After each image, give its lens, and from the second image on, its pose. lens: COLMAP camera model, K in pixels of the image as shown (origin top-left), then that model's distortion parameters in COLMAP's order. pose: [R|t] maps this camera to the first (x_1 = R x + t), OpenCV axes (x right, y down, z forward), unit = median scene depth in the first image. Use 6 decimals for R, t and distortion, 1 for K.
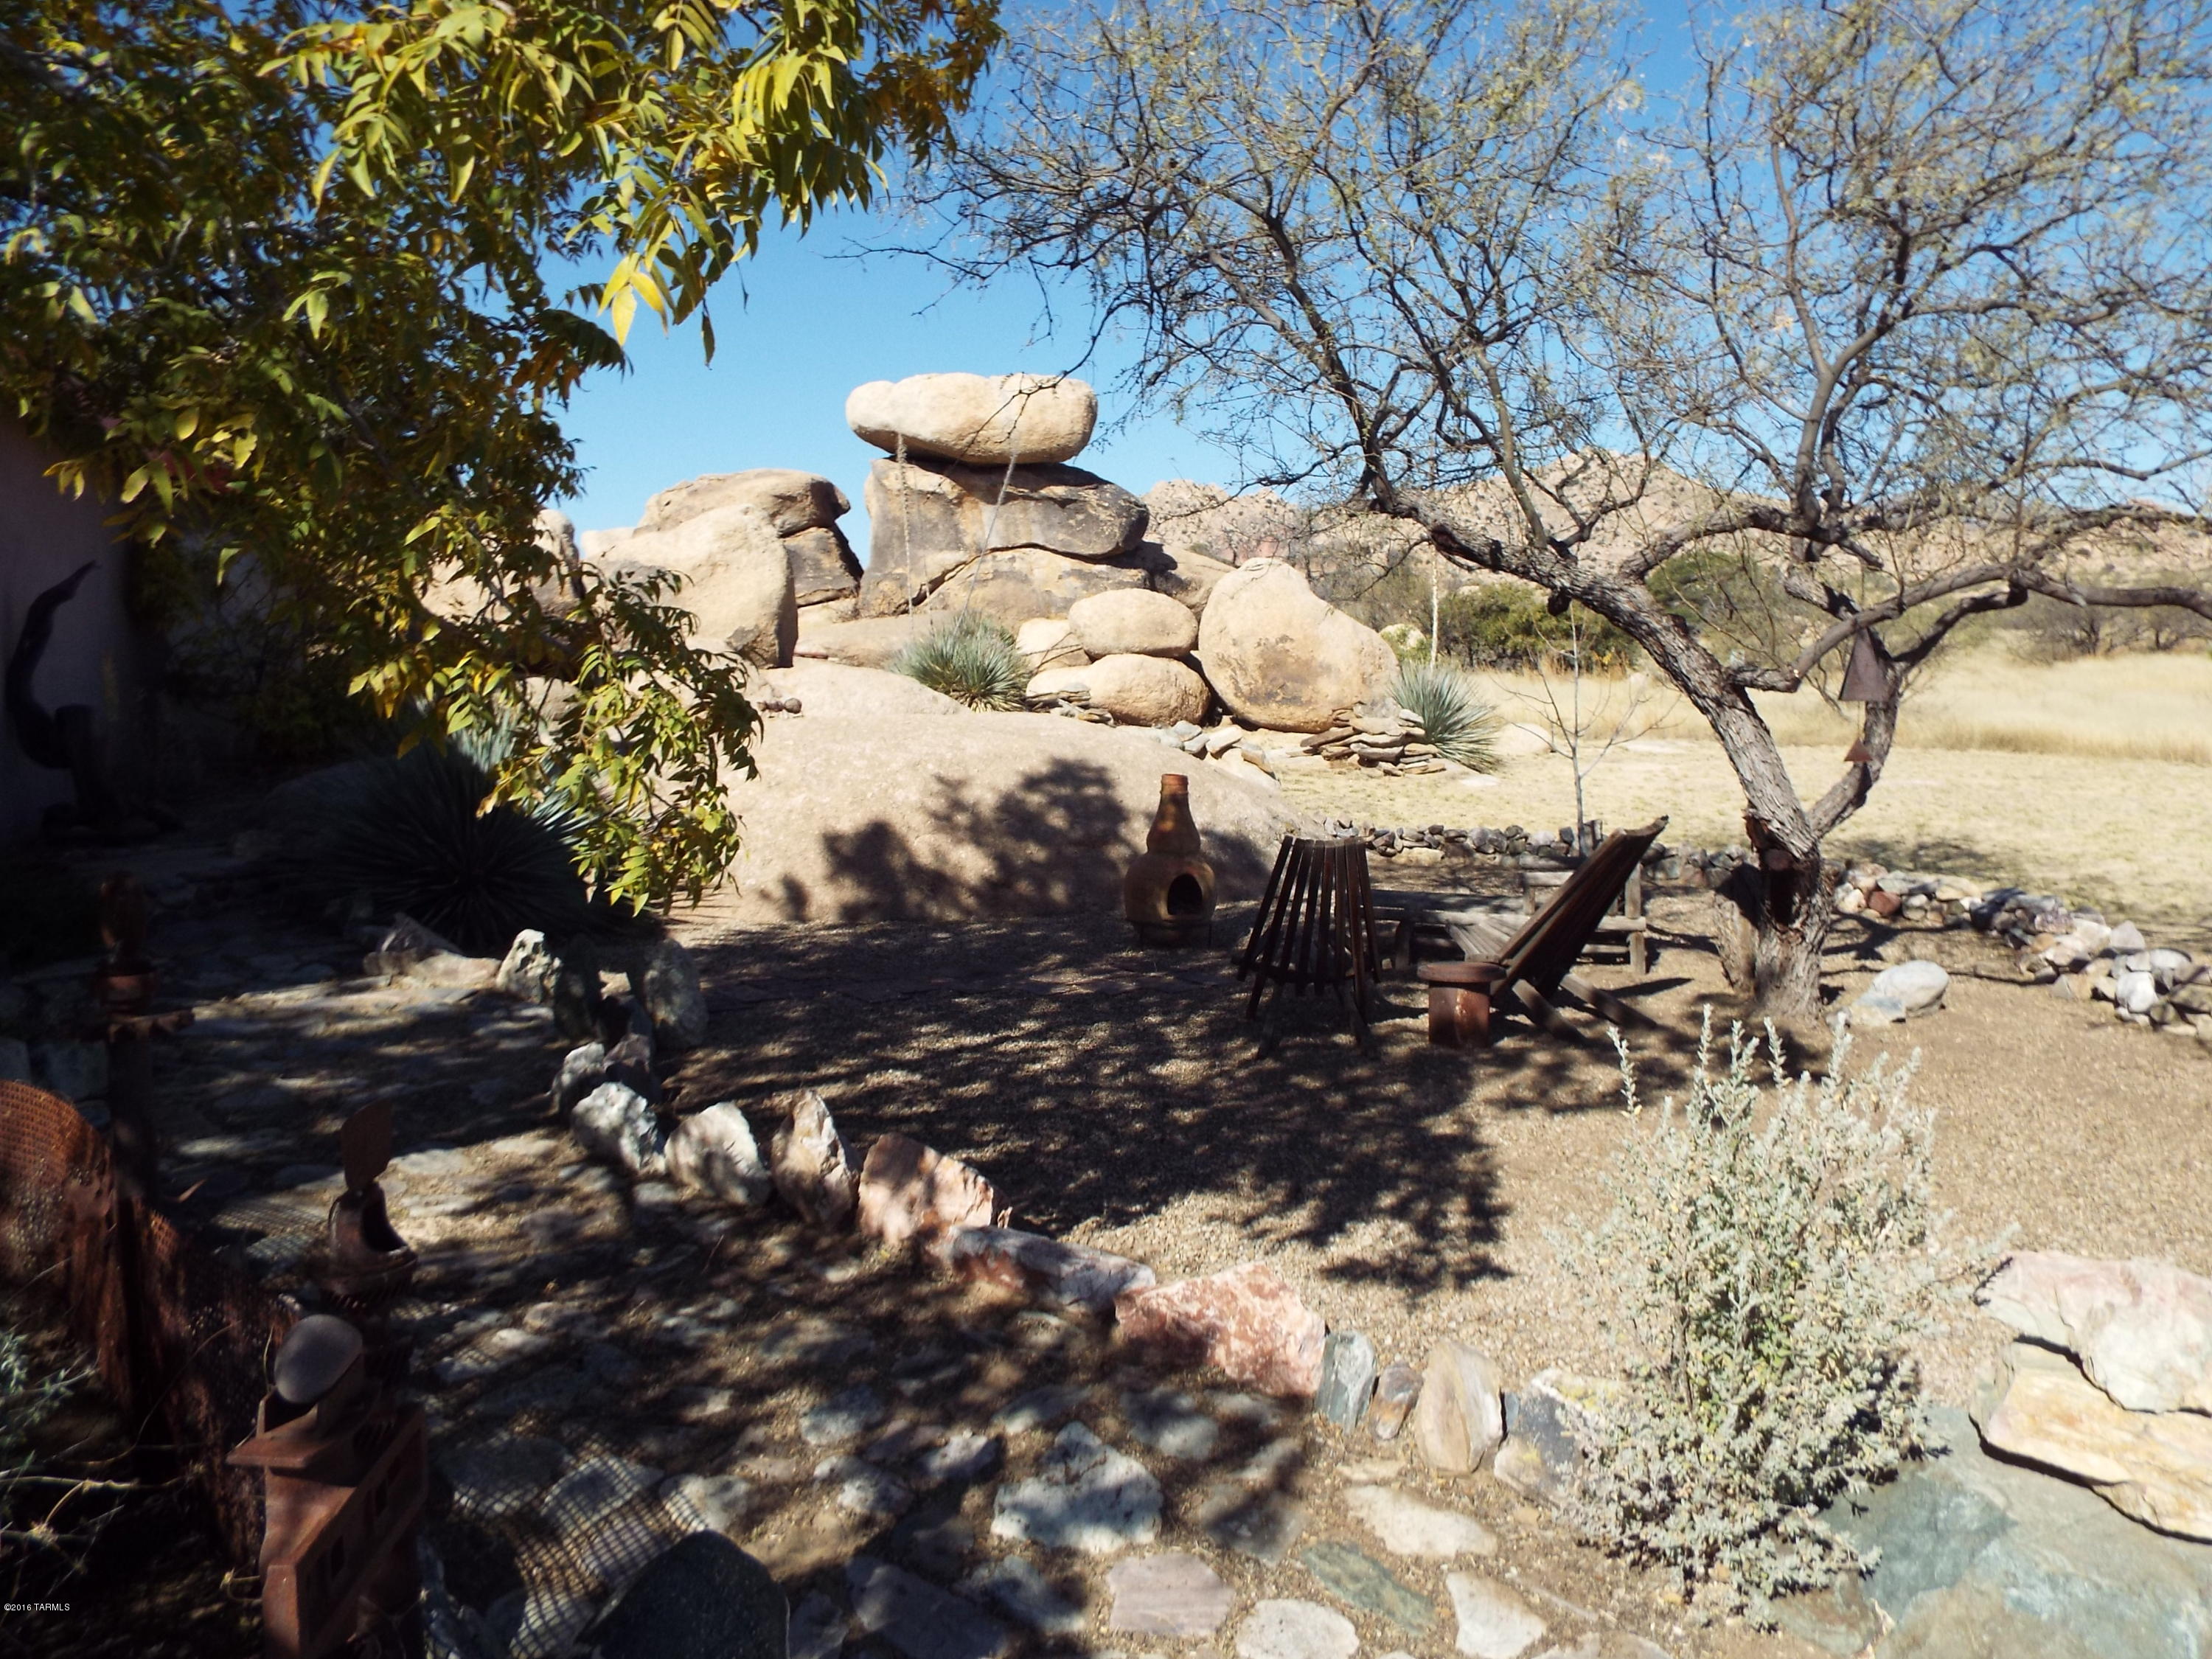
lens RADIAL K [[1698.1, 0, 1106.0], [0, 1698.1, 829.5], [0, 0, 1]] dist [0.002571, 0.067963]
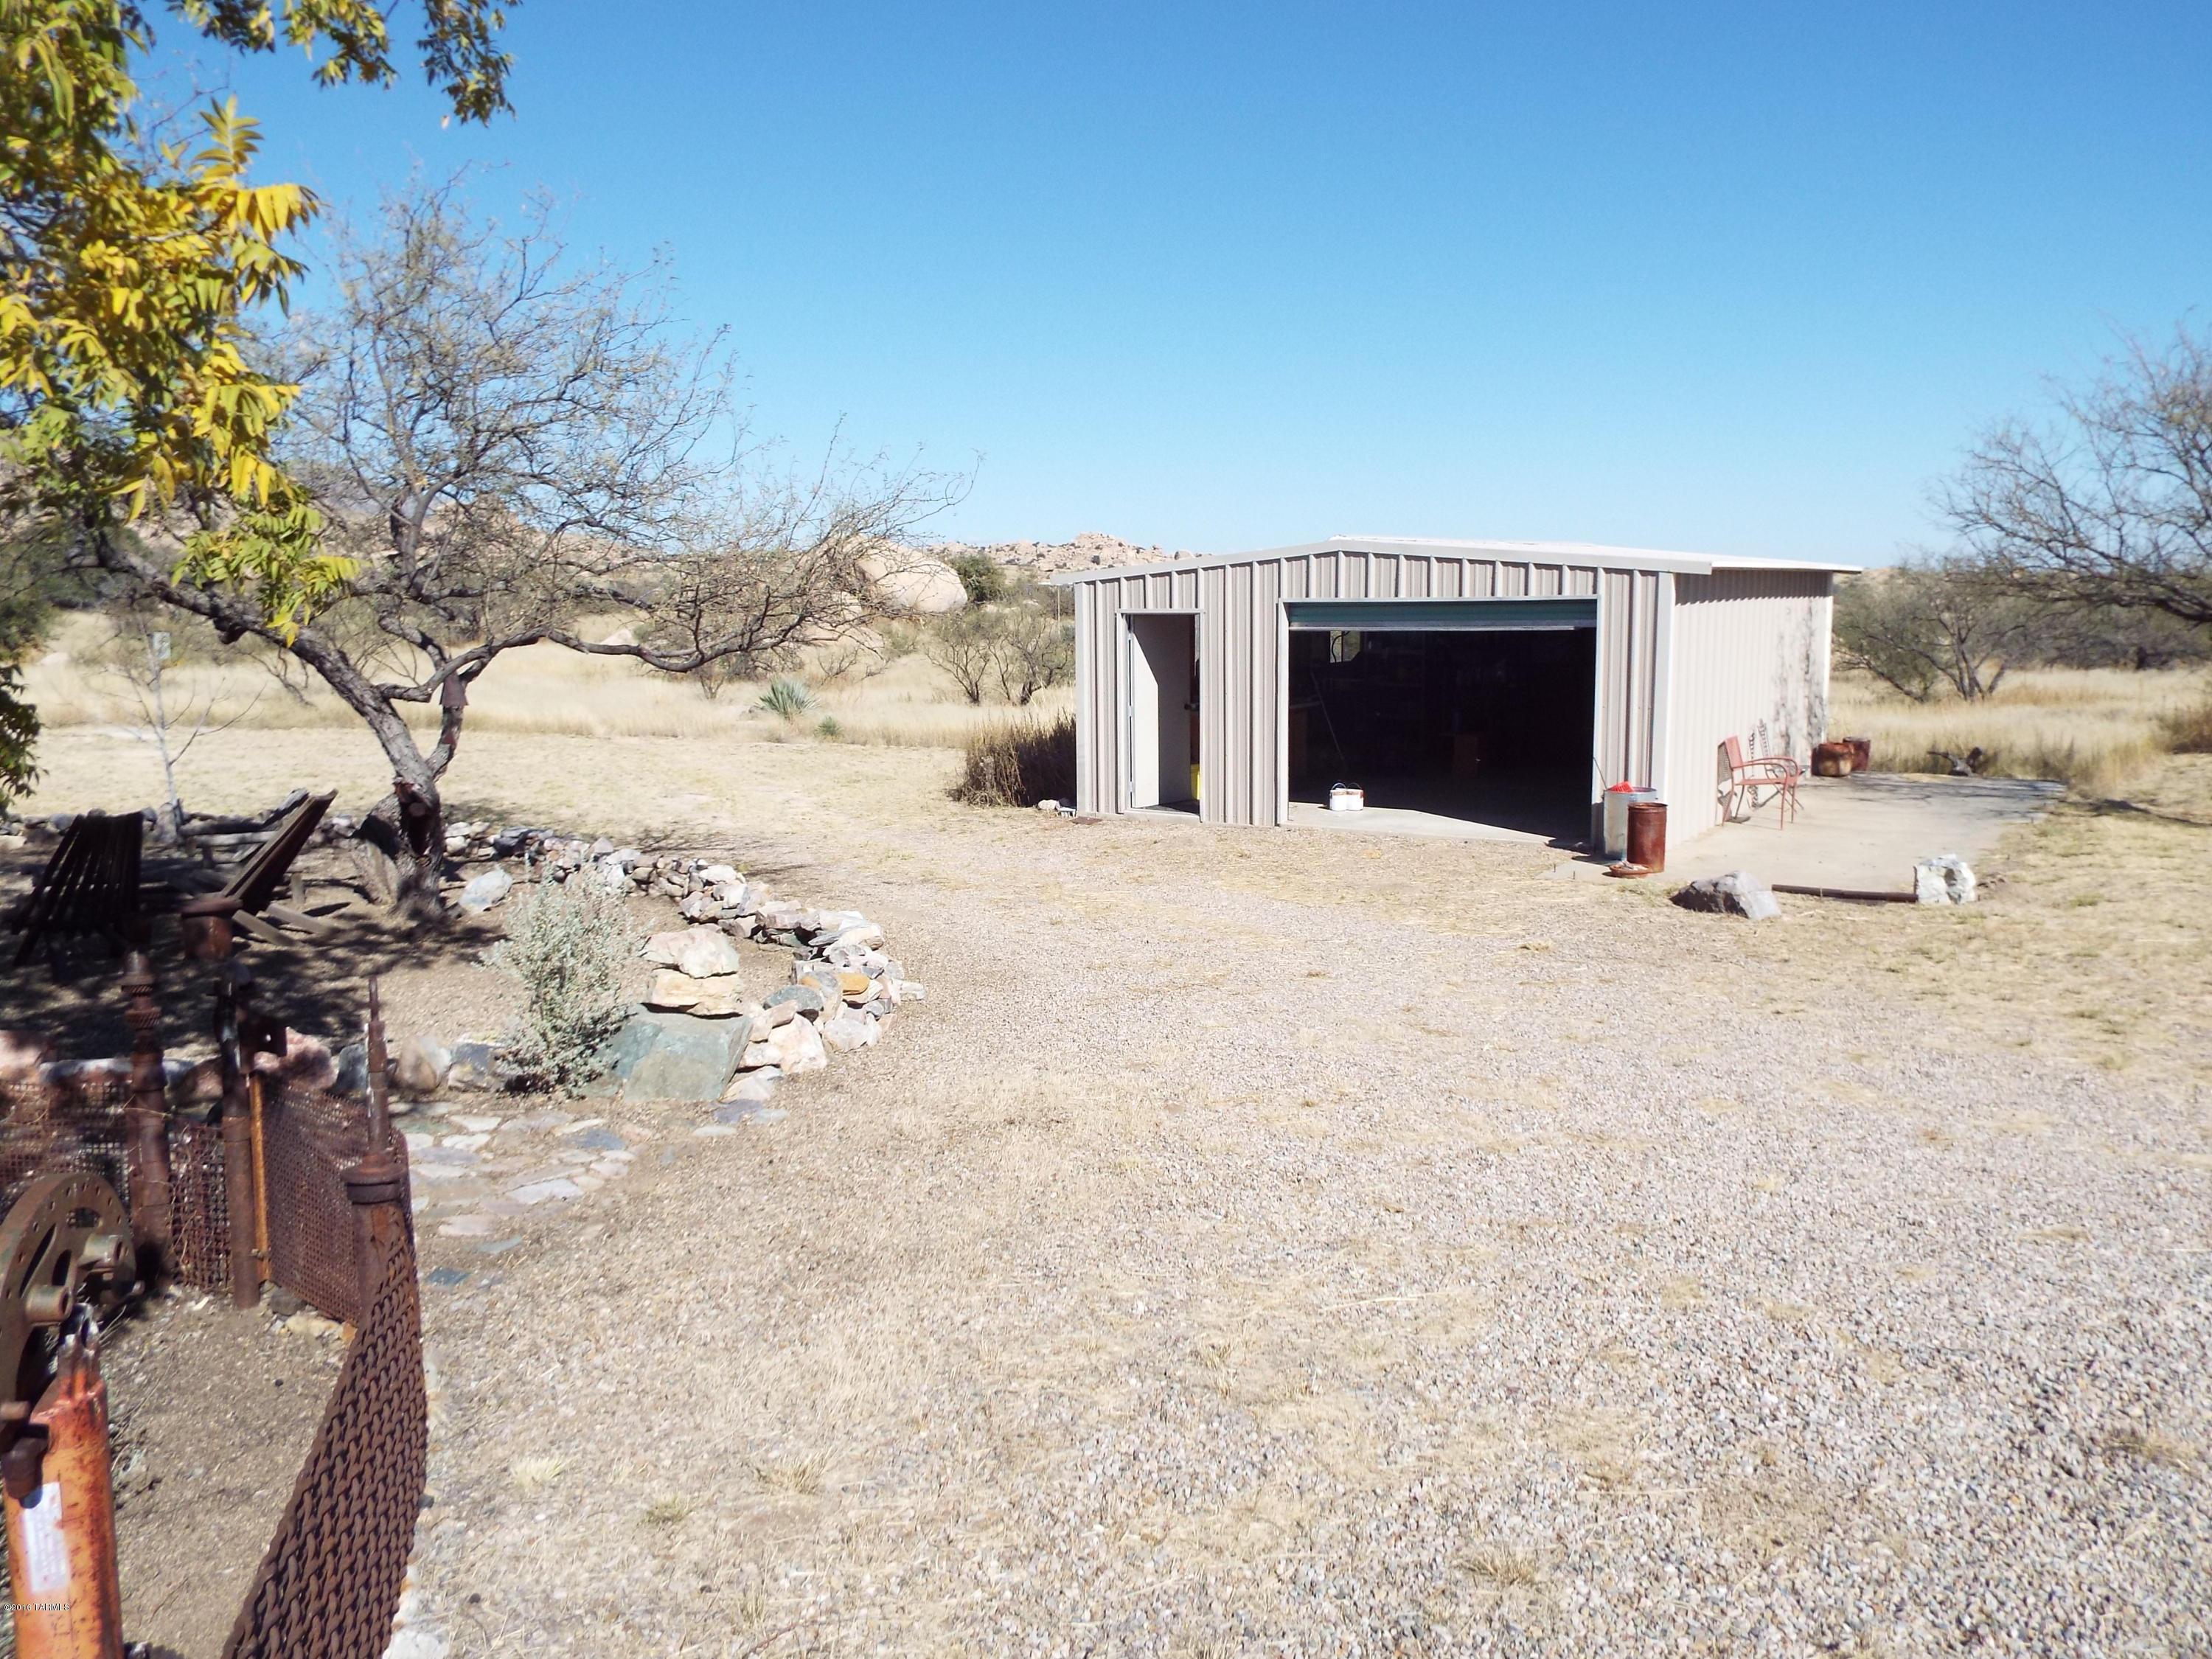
lens RADIAL K [[1698.1, 0, 1106.0], [0, 1698.1, 829.5], [0, 0, 1]] dist [0.002571, 0.067963]
pose [[0.636373, -0.079470, 0.767277, -0.392296], [0.071004, 0.996491, 0.044320, 0.011657], [-0.768106, 0.026276, 0.639783, -0.462194]]
